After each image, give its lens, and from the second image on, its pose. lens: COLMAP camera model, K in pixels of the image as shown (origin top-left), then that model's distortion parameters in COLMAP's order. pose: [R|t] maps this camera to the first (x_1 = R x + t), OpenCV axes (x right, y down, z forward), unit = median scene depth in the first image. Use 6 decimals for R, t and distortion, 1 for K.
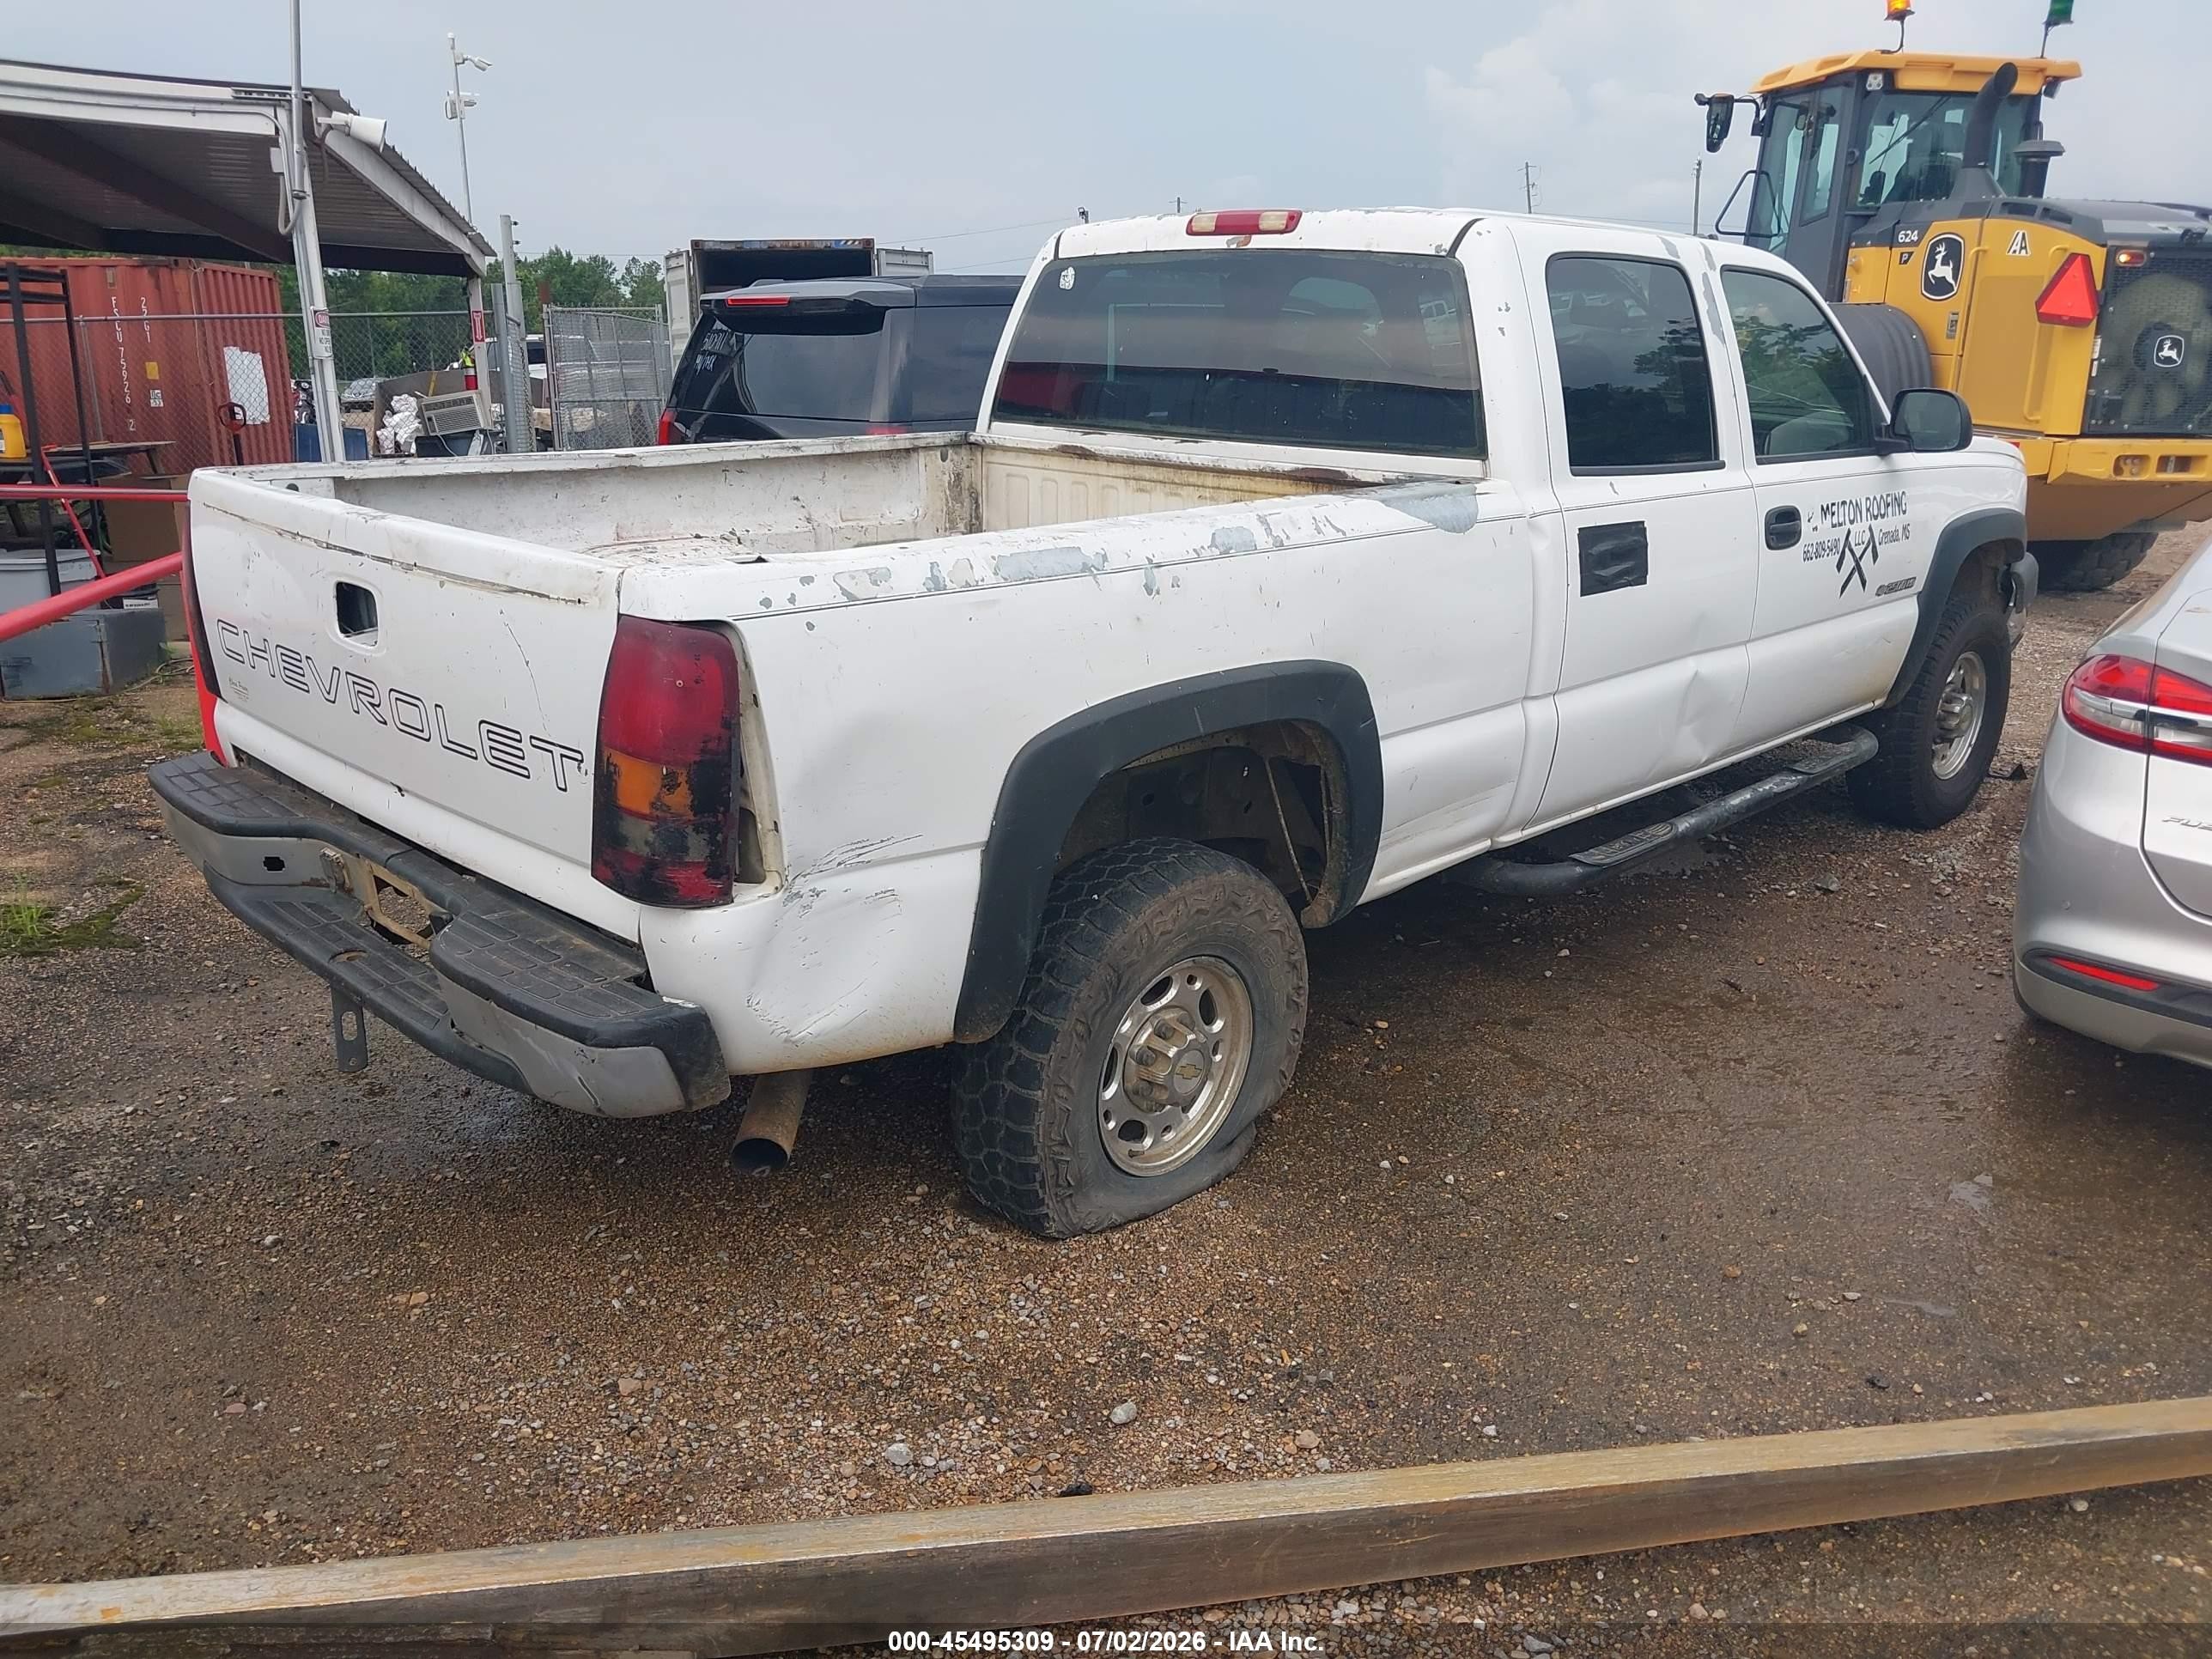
lens RADIAL K [[1716.7, 0, 1116.8], [0, 1716.7, 836.5], [0, 0, 1]] dist [0.010350, -0.008918]
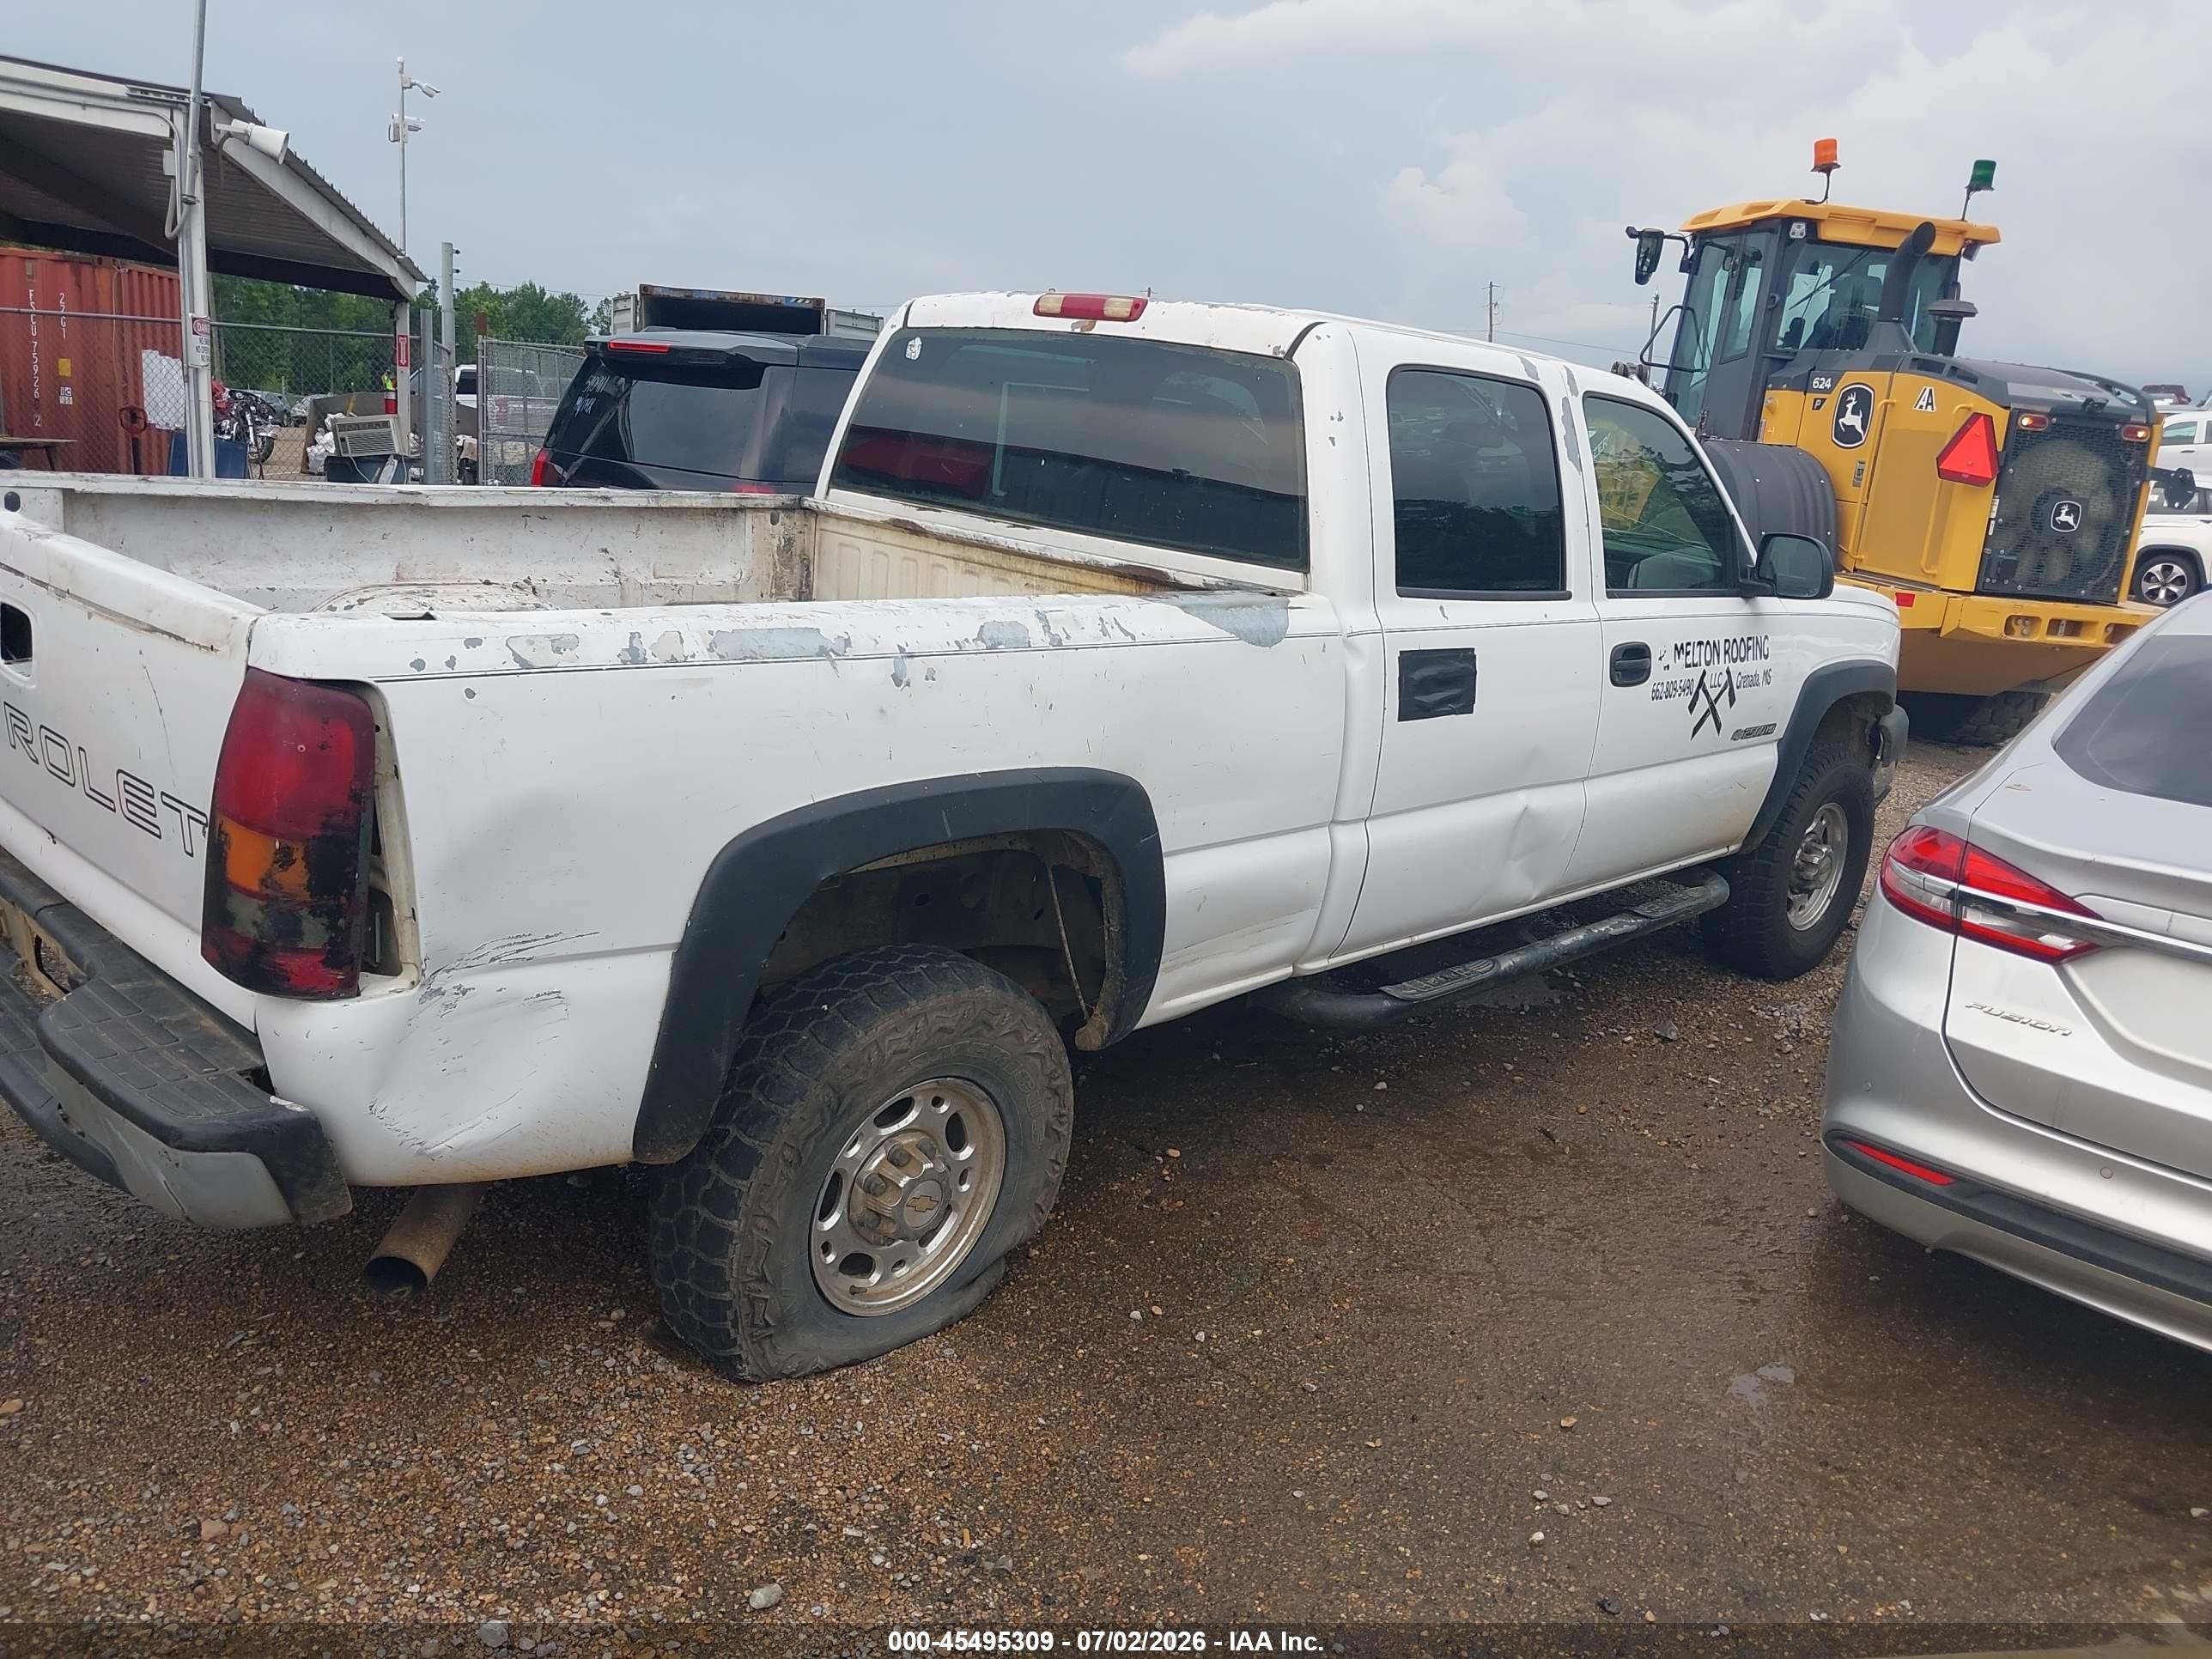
lens RADIAL K [[1716.7, 0, 1109.7], [0, 1716.7, 840.0], [0, 0, 1]] dist [0.010350, -0.008918]
pose [[0.996548, 0.075280, 0.034990, 0.086751], [-0.073736, 0.996328, -0.043508, -0.021717], [-0.038137, 0.040778, 0.998440, 0.061076]]
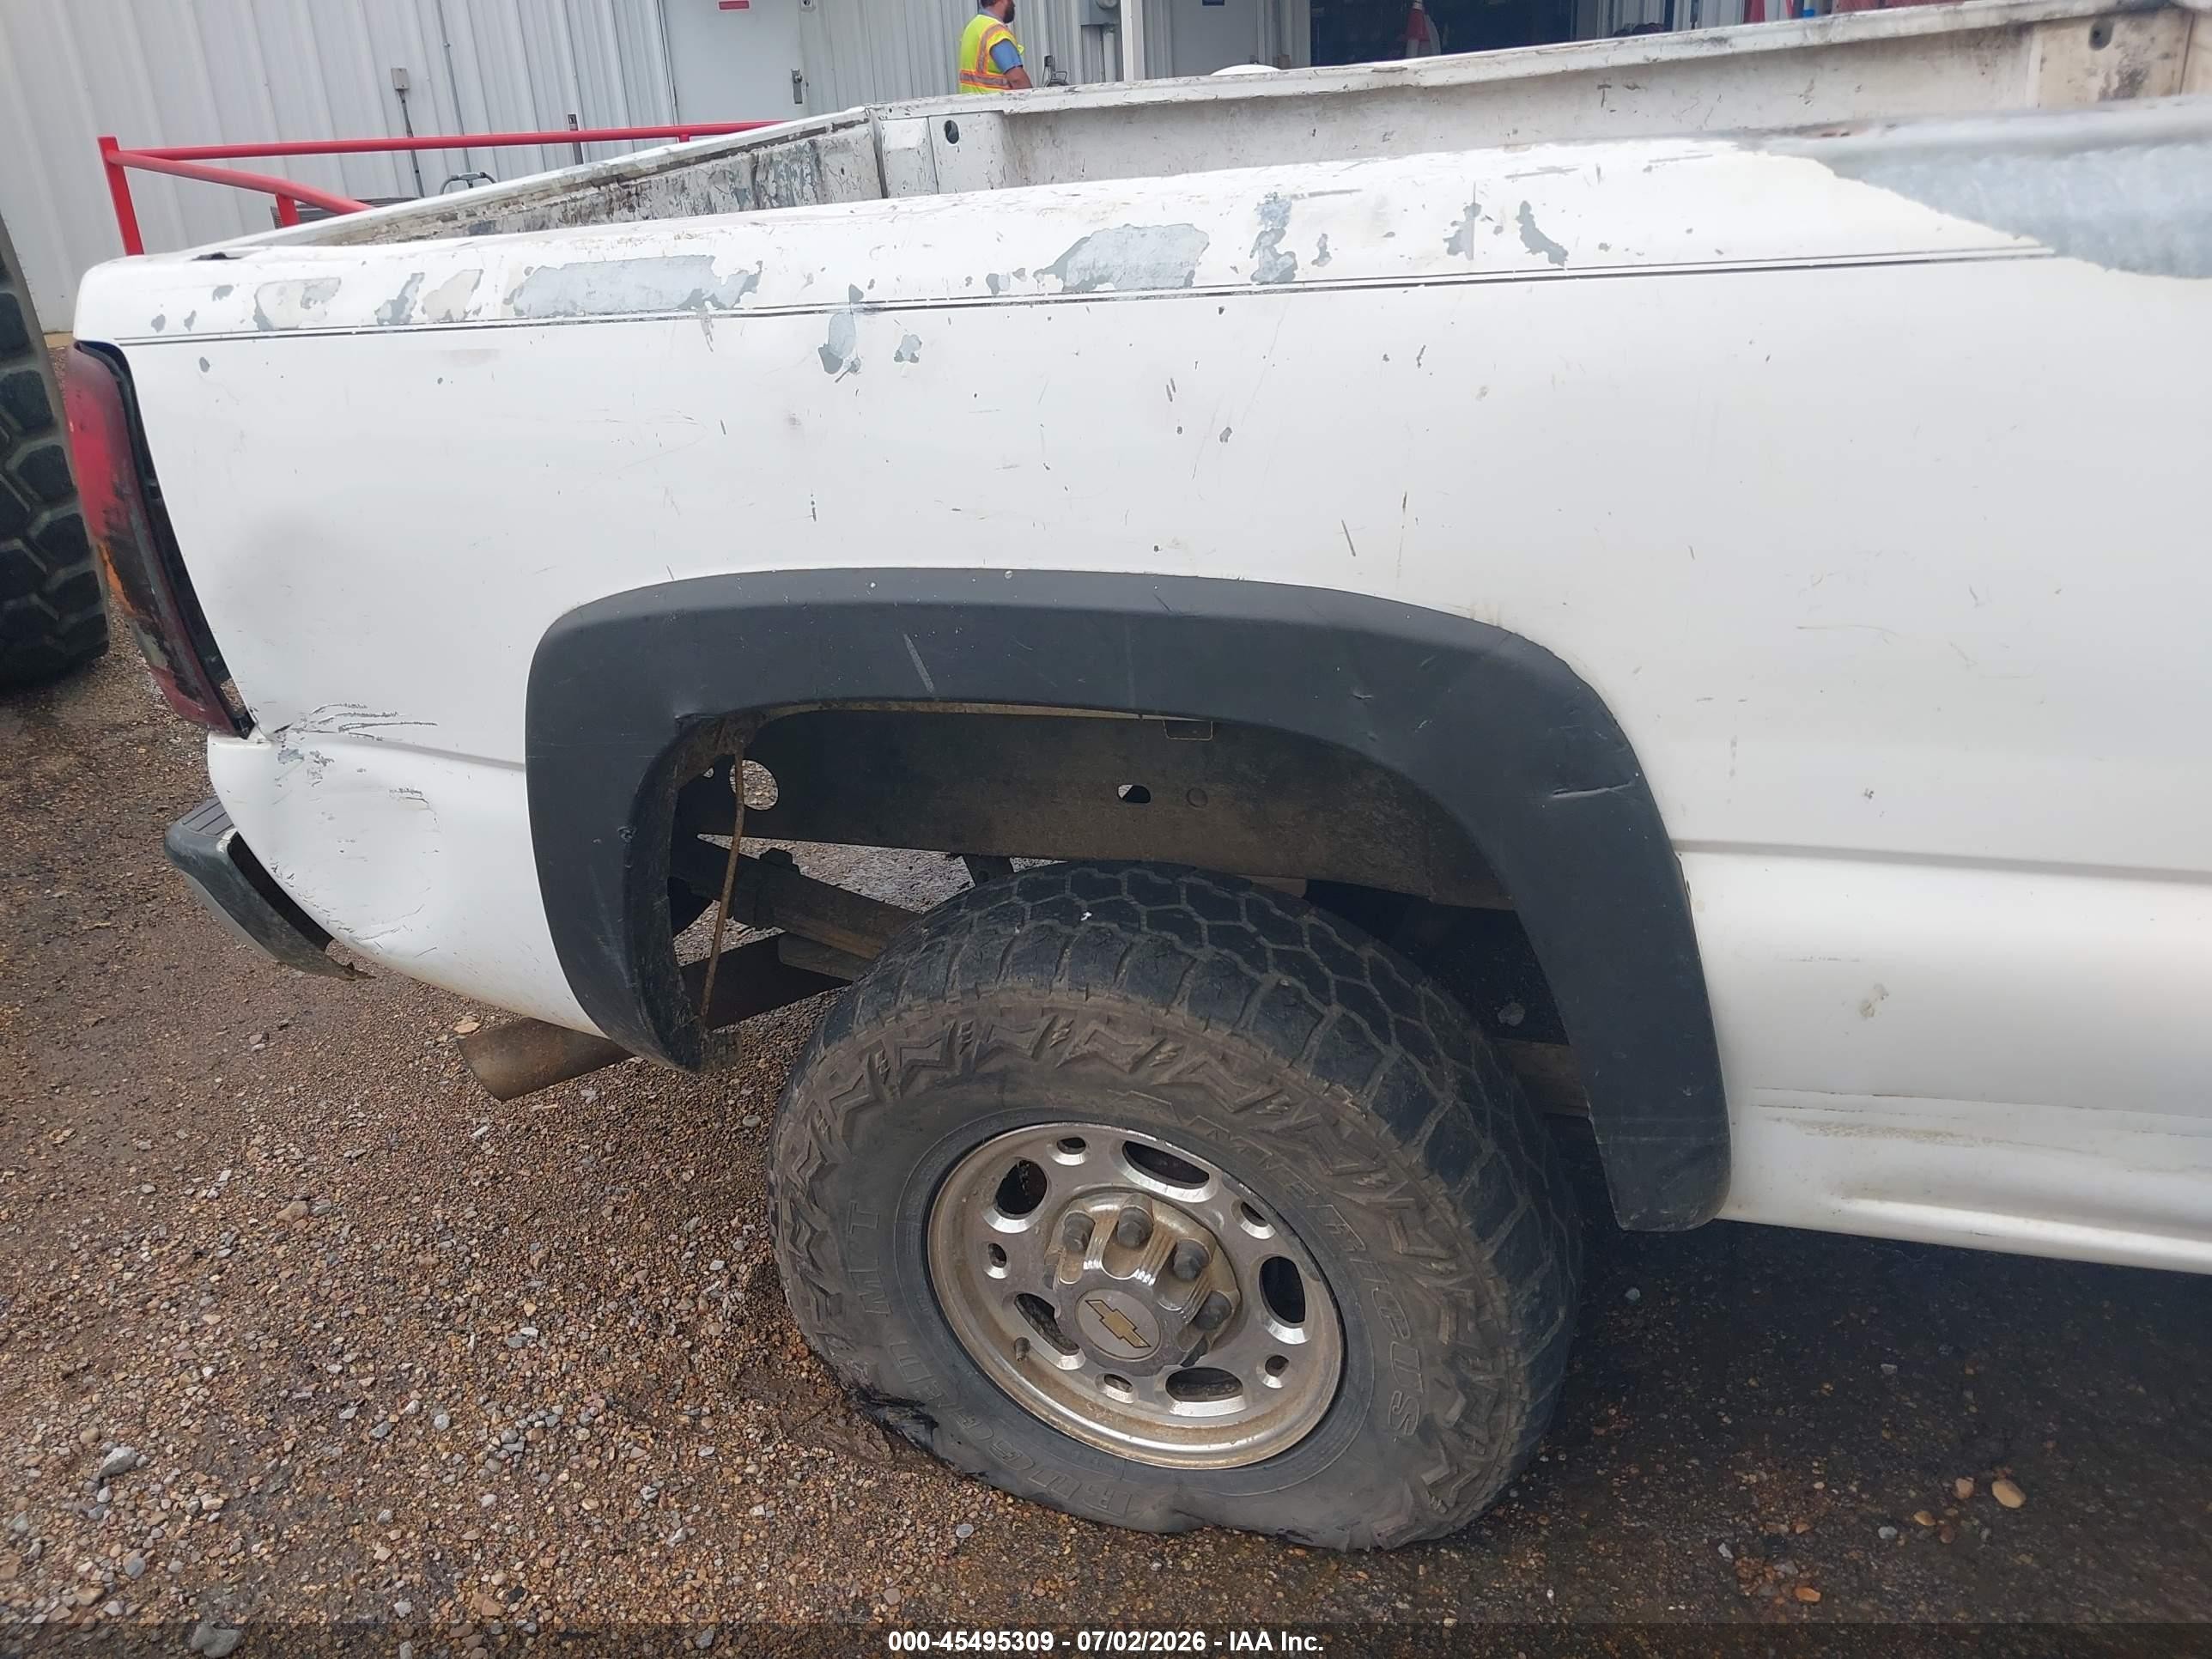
lens RADIAL K [[1716.7, 0, 1108.3], [0, 1716.7, 807.6], [0, 0, 1]] dist [0.010350, -0.008918]
pose [[0.408631, 0.330862, -0.850618, 0.383698], [-0.163984, 0.943429, 0.288186, -0.139923], [0.897847, 0.021726, 0.439771, 0.687441]]
